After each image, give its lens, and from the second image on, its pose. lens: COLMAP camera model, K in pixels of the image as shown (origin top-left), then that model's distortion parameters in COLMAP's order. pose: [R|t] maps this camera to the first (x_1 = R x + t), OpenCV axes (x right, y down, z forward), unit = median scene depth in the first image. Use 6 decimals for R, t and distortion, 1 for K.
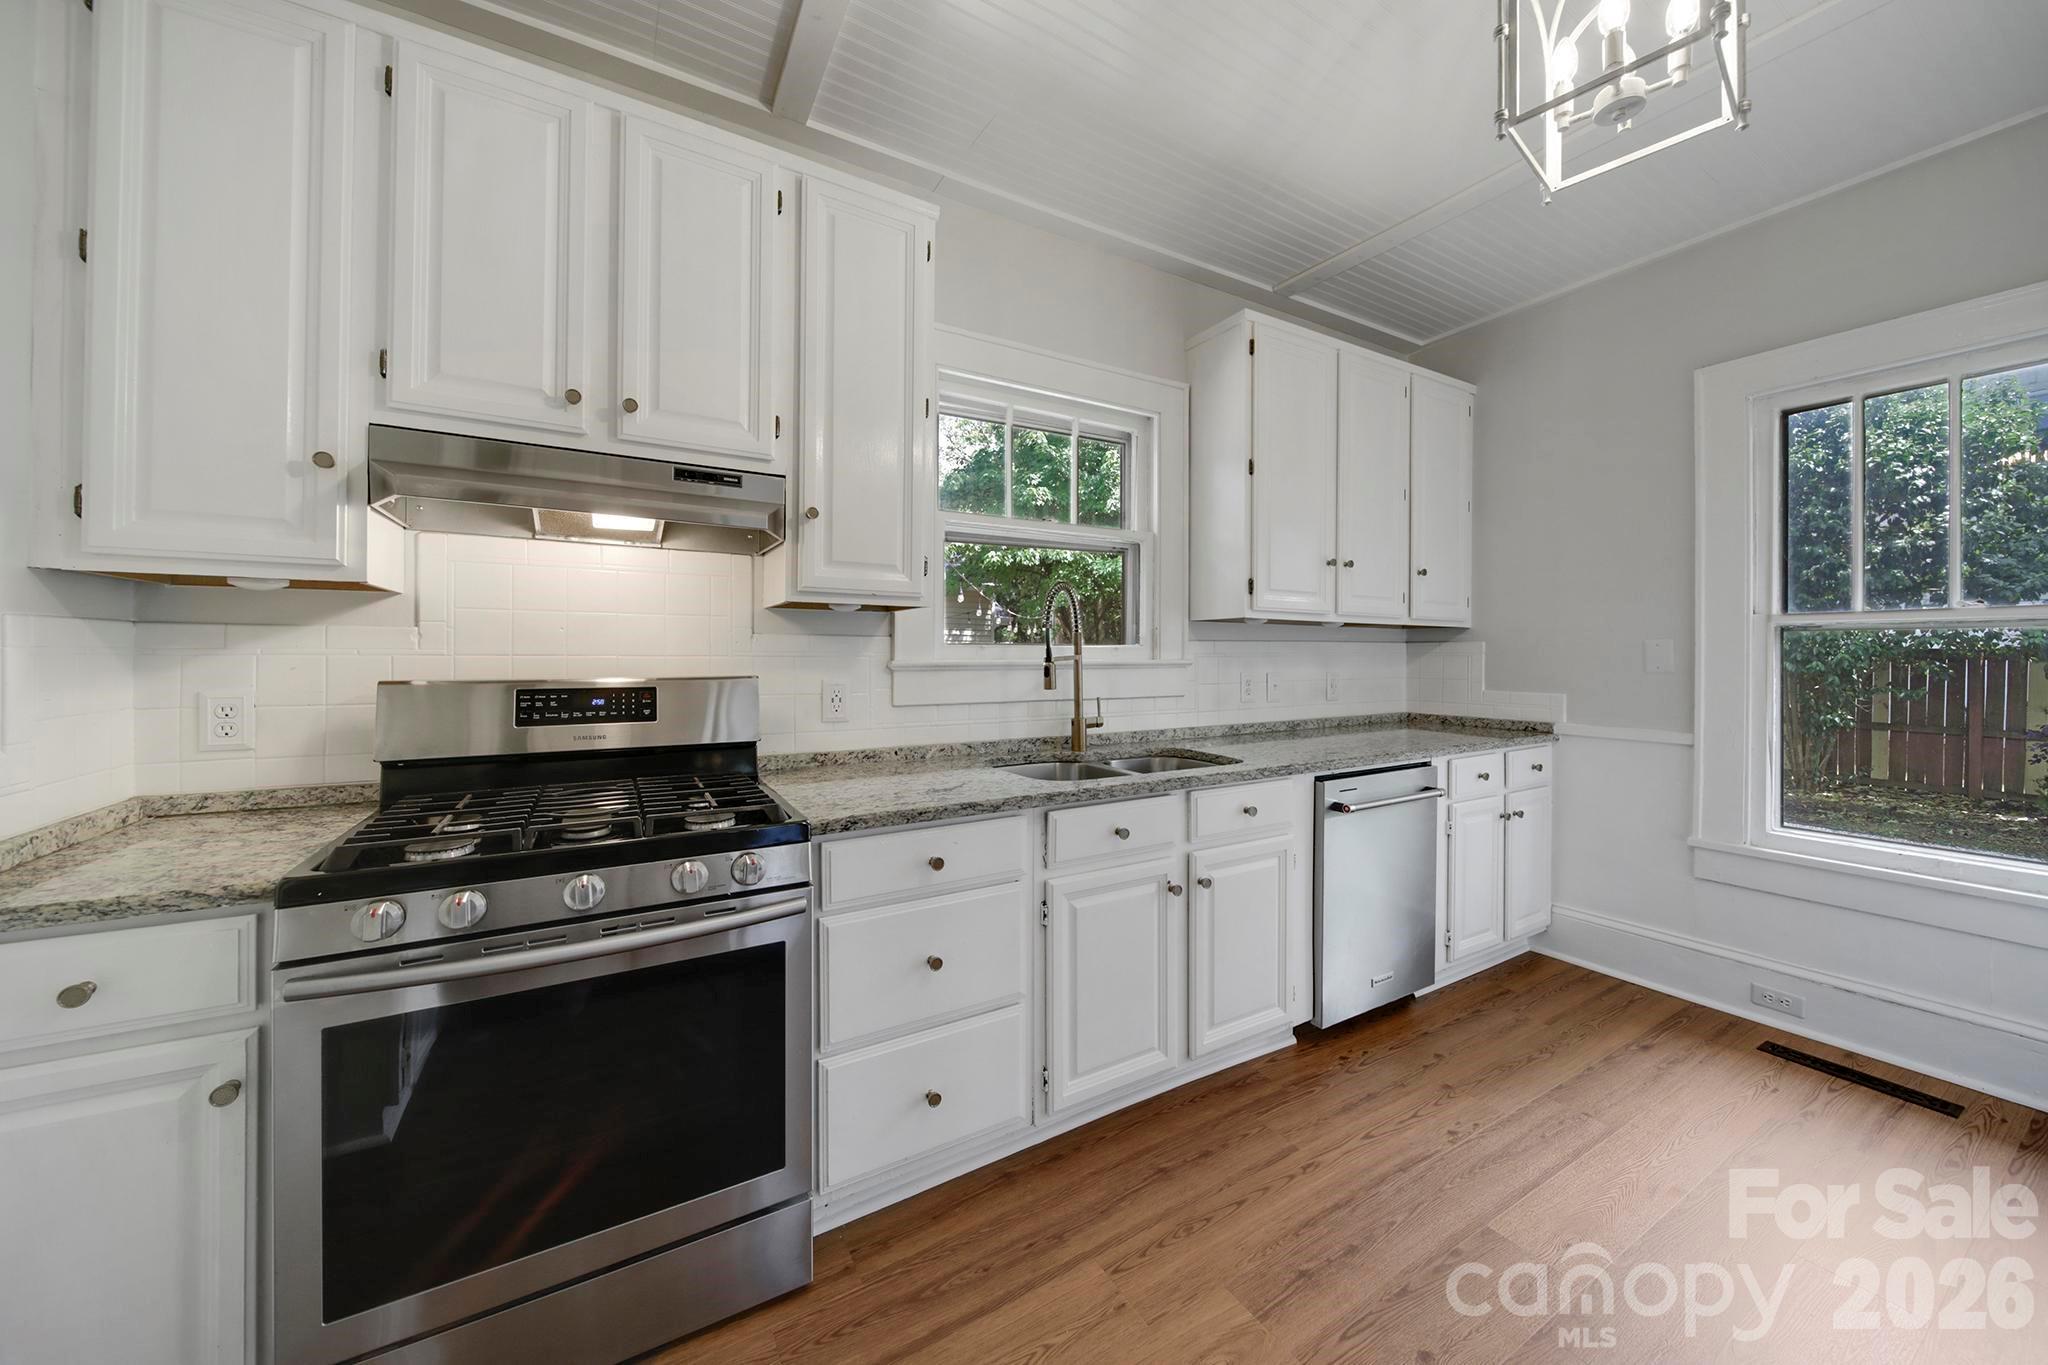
lens RADIAL K [[717.8, 0, 1026.3], [0, 717.8, 665.6], [0, 0, 1]] dist [-0.007622, -0.000024]
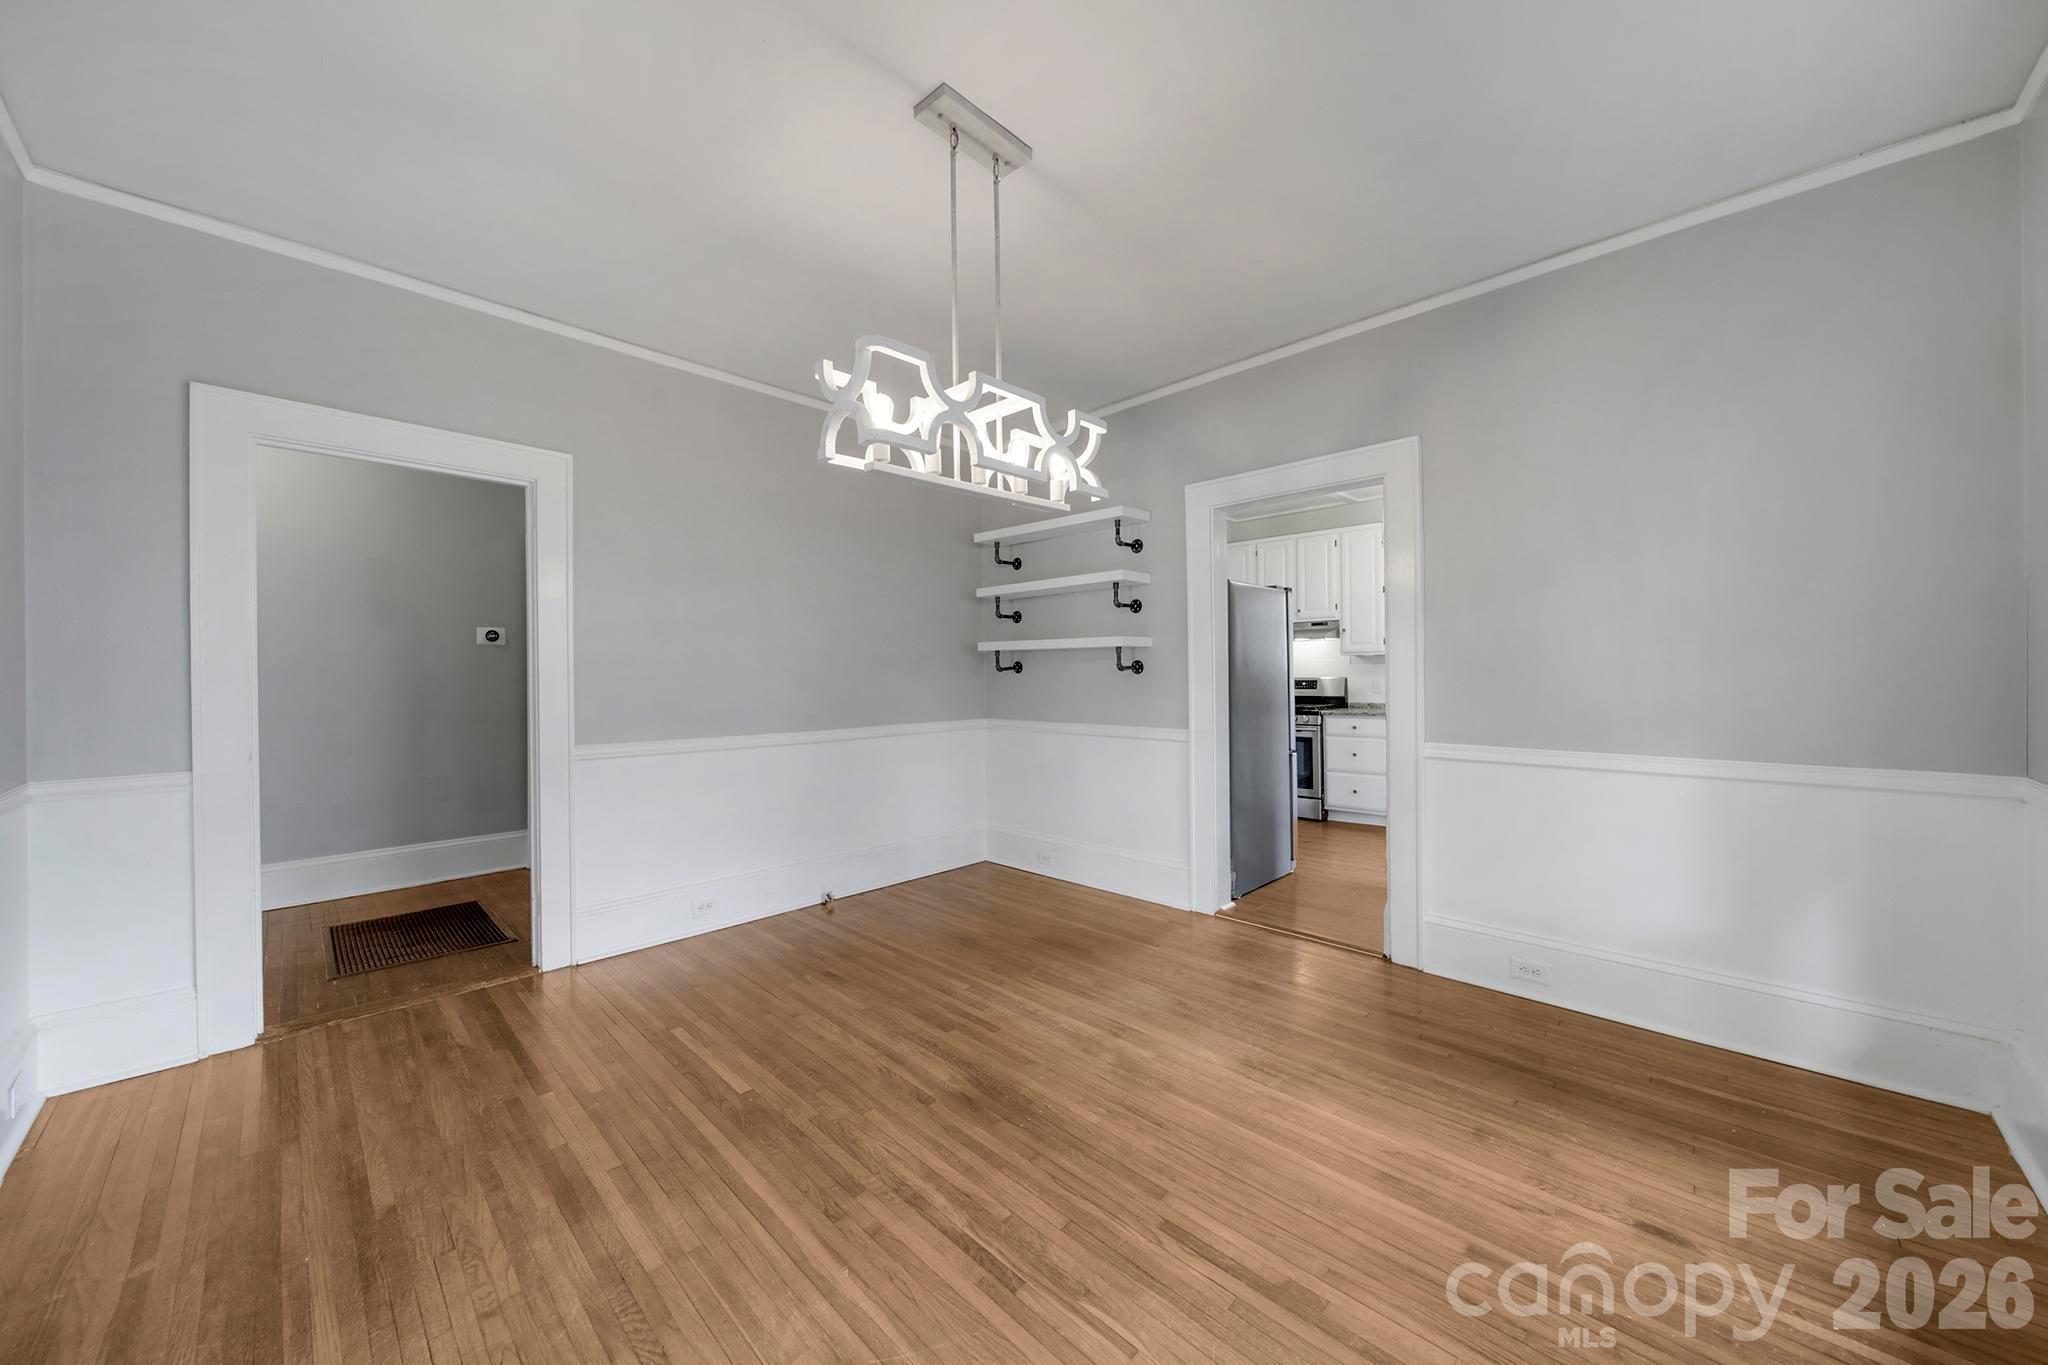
lens RADIAL K [[725.4, 0, 1023.1], [0, 725.4, 672.7], [0, 0, 1]] dist [-0.006559, -0.000437]
pose [[0.267039, 0.000595, -0.963686, 2.380175], [0.004481, 0.999988, 0.001859, -0.019438], [0.963675, -0.004815, 0.267033, -1.285347]]
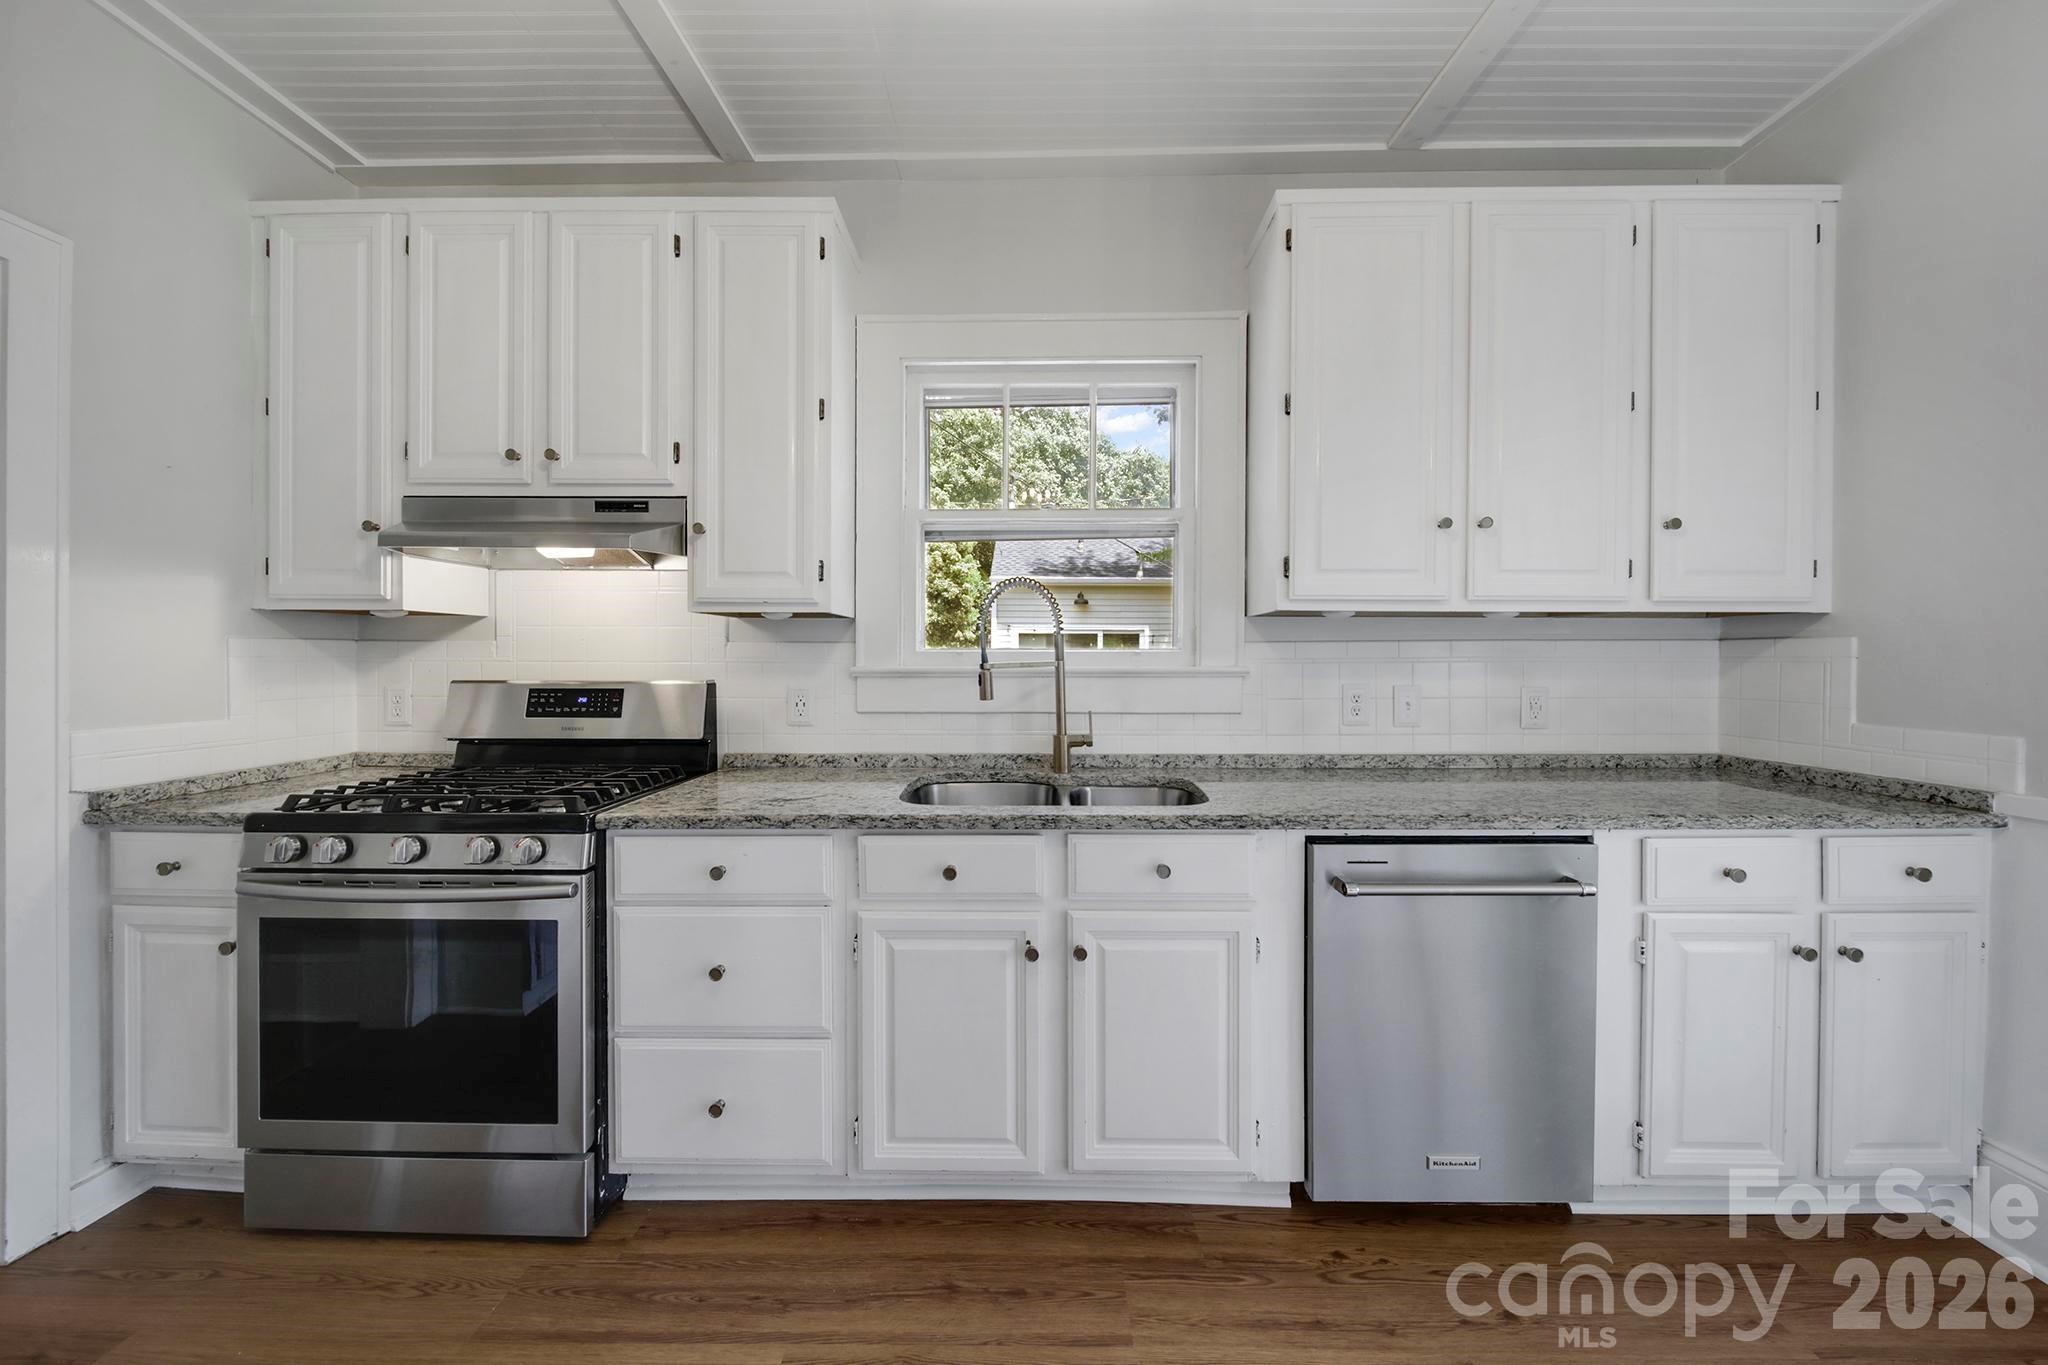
lens RADIAL K [[725.4, 0, 1023.1], [0, 725.4, 672.7], [0, 0, 1]] dist [-0.006559, -0.000437]
pose [[0.856359, 0.008837, -0.516305, 0.595516], [-0.006559, 0.999959, 0.006236, -0.007331], [0.516338, -0.001954, 0.856382, 0.288797]]
